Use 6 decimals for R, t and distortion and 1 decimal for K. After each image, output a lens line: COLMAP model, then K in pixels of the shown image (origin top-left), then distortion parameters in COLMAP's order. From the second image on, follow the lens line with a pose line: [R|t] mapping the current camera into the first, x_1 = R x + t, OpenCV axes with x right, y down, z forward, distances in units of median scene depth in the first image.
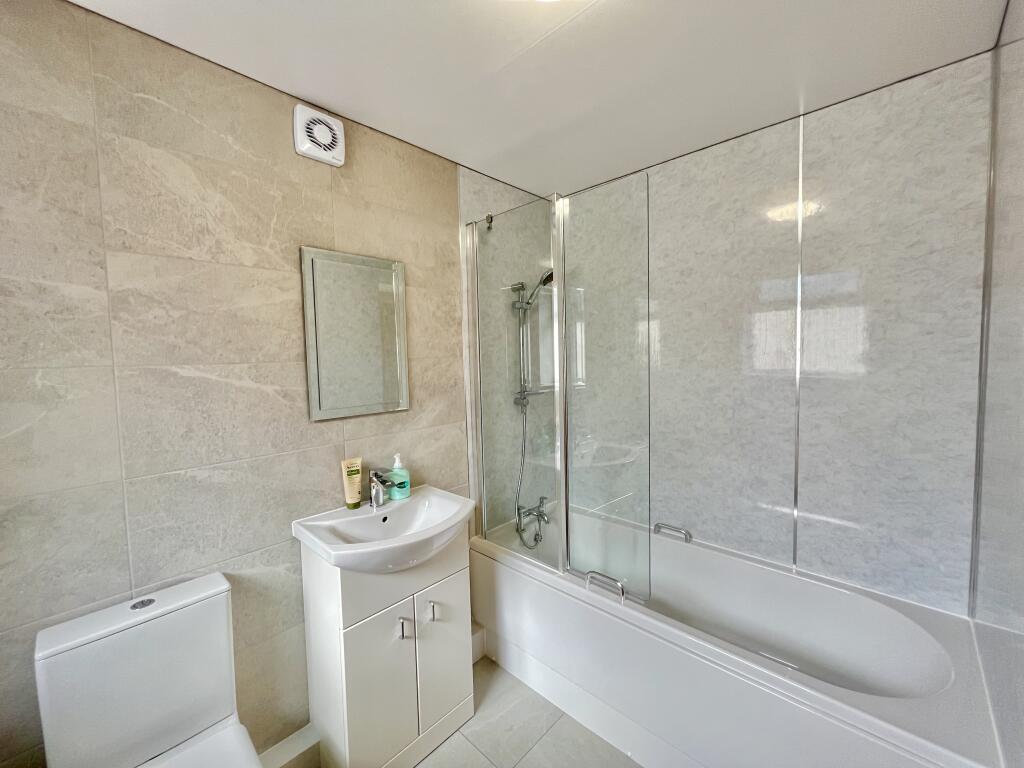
lens RADIAL K [[412.9, 0, 510.0], [0, 412.9, 381.9], [0, 0, 1]] dist [-0.004016, 0.000901]
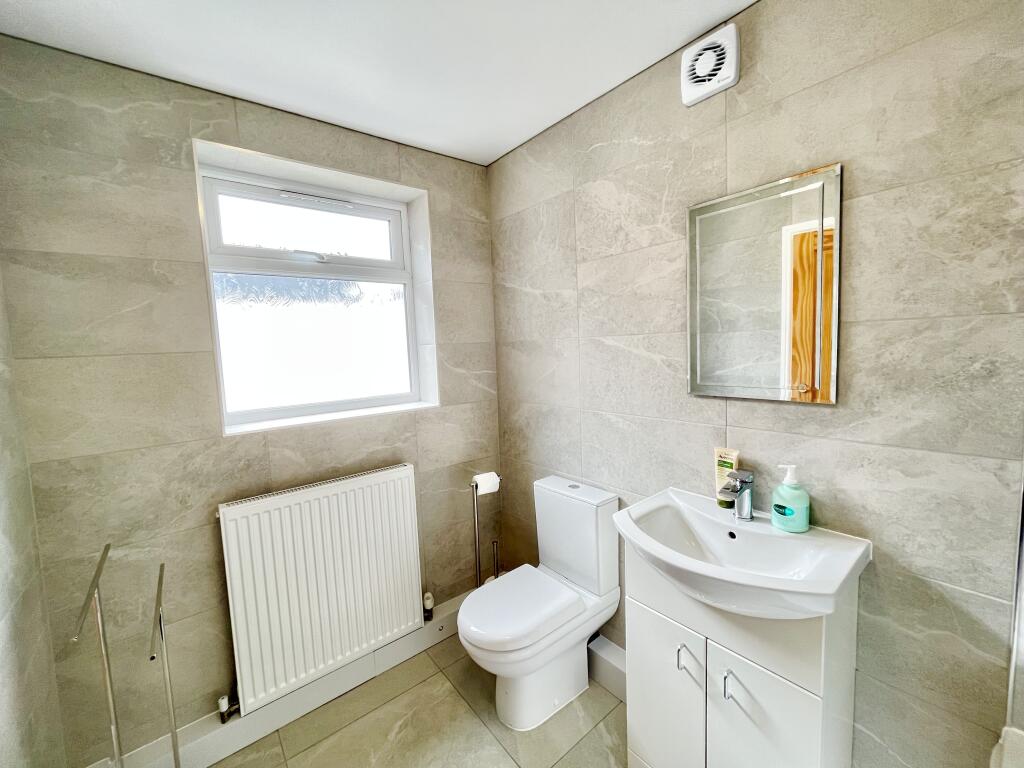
lens RADIAL K [[412.9, 0, 510.0], [0, 412.9, 382.2], [0, 0, 1]] dist [-0.004016, 0.000901]
pose [[-0.128189, 0.119936, -0.984471, 0.538590], [-0.014176, 0.992338, 0.122741, -0.046766], [0.991648, 0.029690, -0.125507, 0.754376]]
